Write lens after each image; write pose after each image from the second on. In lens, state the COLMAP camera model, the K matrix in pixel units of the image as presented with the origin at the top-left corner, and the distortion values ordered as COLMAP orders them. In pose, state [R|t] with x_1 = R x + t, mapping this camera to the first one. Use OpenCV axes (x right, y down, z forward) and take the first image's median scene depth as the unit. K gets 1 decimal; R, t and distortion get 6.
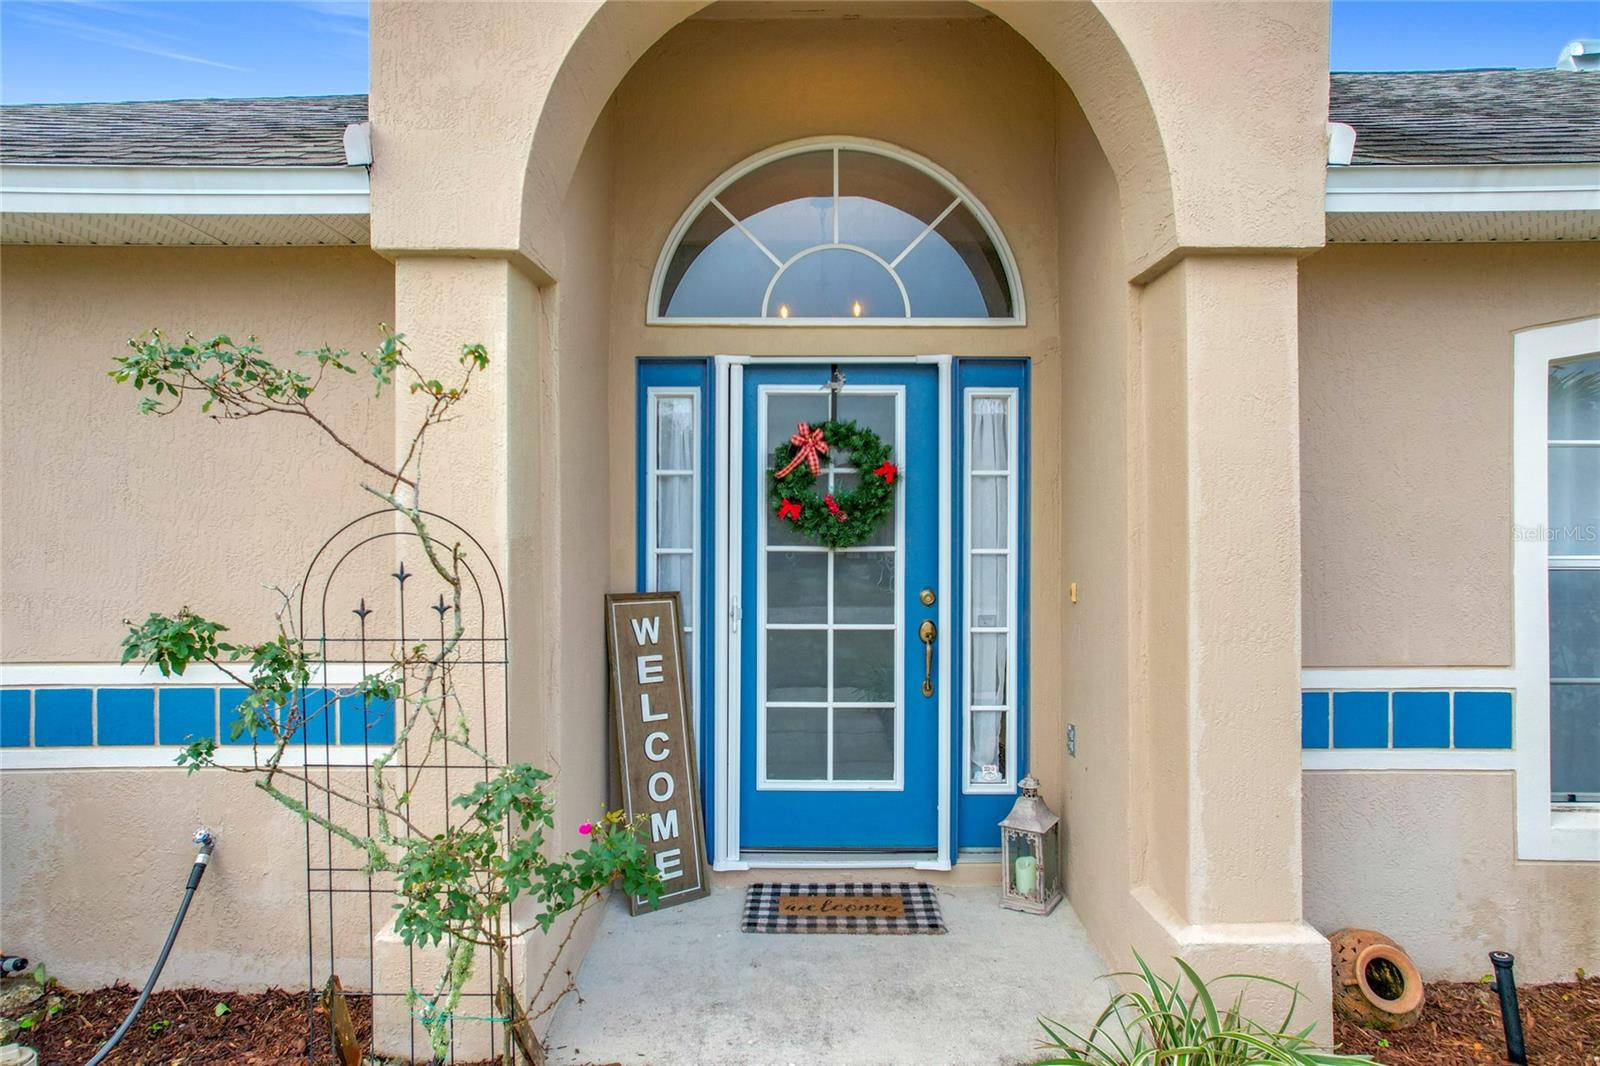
lens RADIAL K [[1013.0, 0, 795.8], [0, 1013.0, 530.7], [0, 0, 1]] dist [-0.044443, 0.028049]
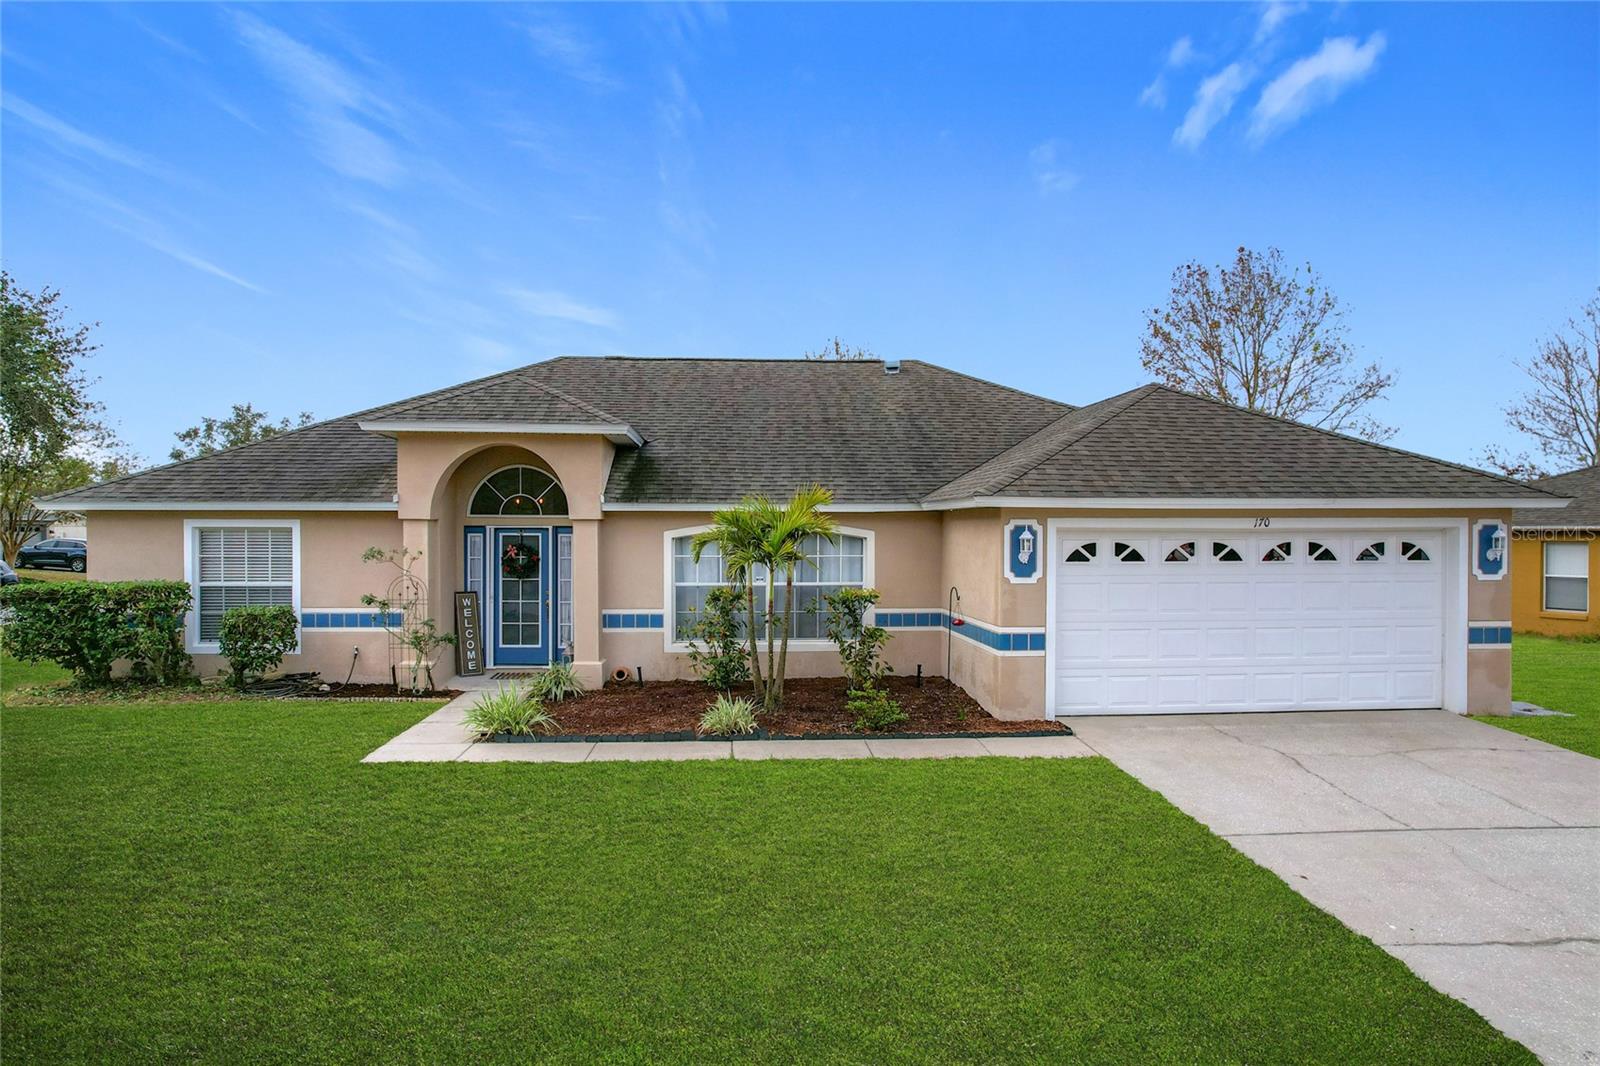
lens RADIAL K [[1025.6, 0, 819.1], [0, 1025.6, 539.2], [0, 0, 1]] dist [-0.108089, 0.140666]
pose [[0.995457, 0.002334, 0.095184, 0.754292], [-0.002988, 0.999973, 0.006727, -0.152612], [-0.095166, -0.006981, 0.995437, -2.701975]]
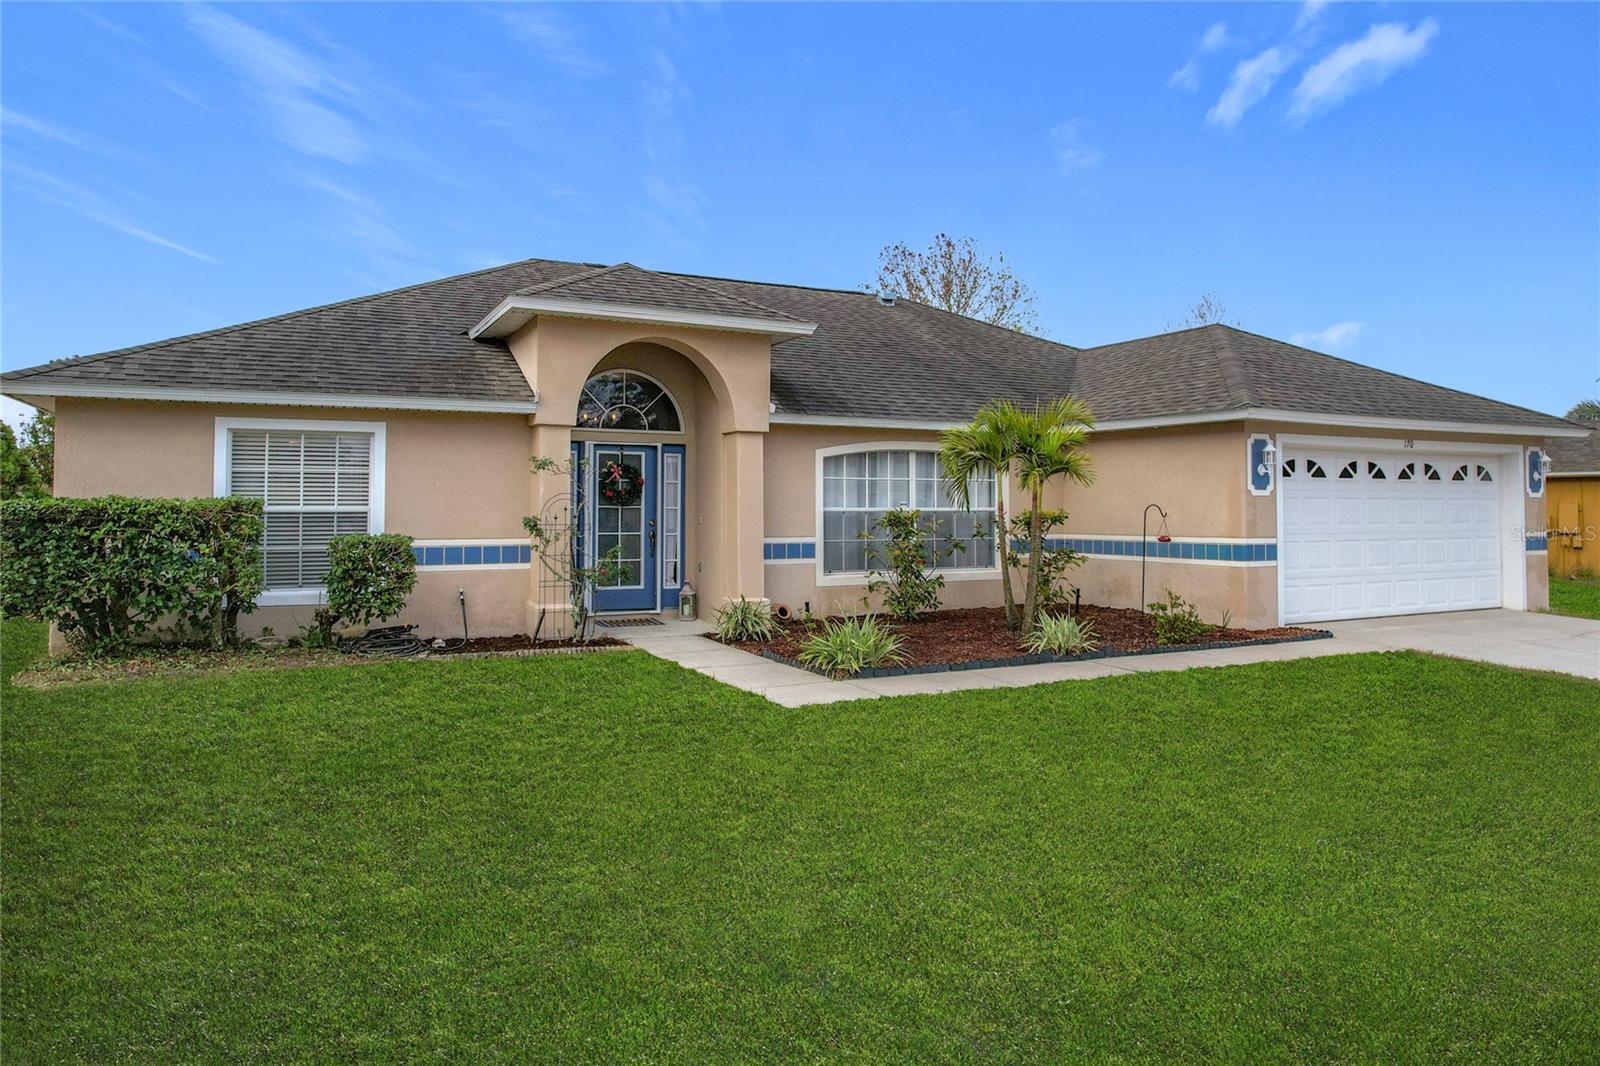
lens RADIAL K [[1013.0, 0, 795.8], [0, 1013.0, 530.7], [0, 0, 1]] dist [-0.044443, 0.028049]
pose [[0.890461, -0.007839, 0.454992, -0.872766], [-0.001021, 0.999815, 0.019223, 0.030701], [-0.455058, -0.017582, 0.890288, -1.899043]]
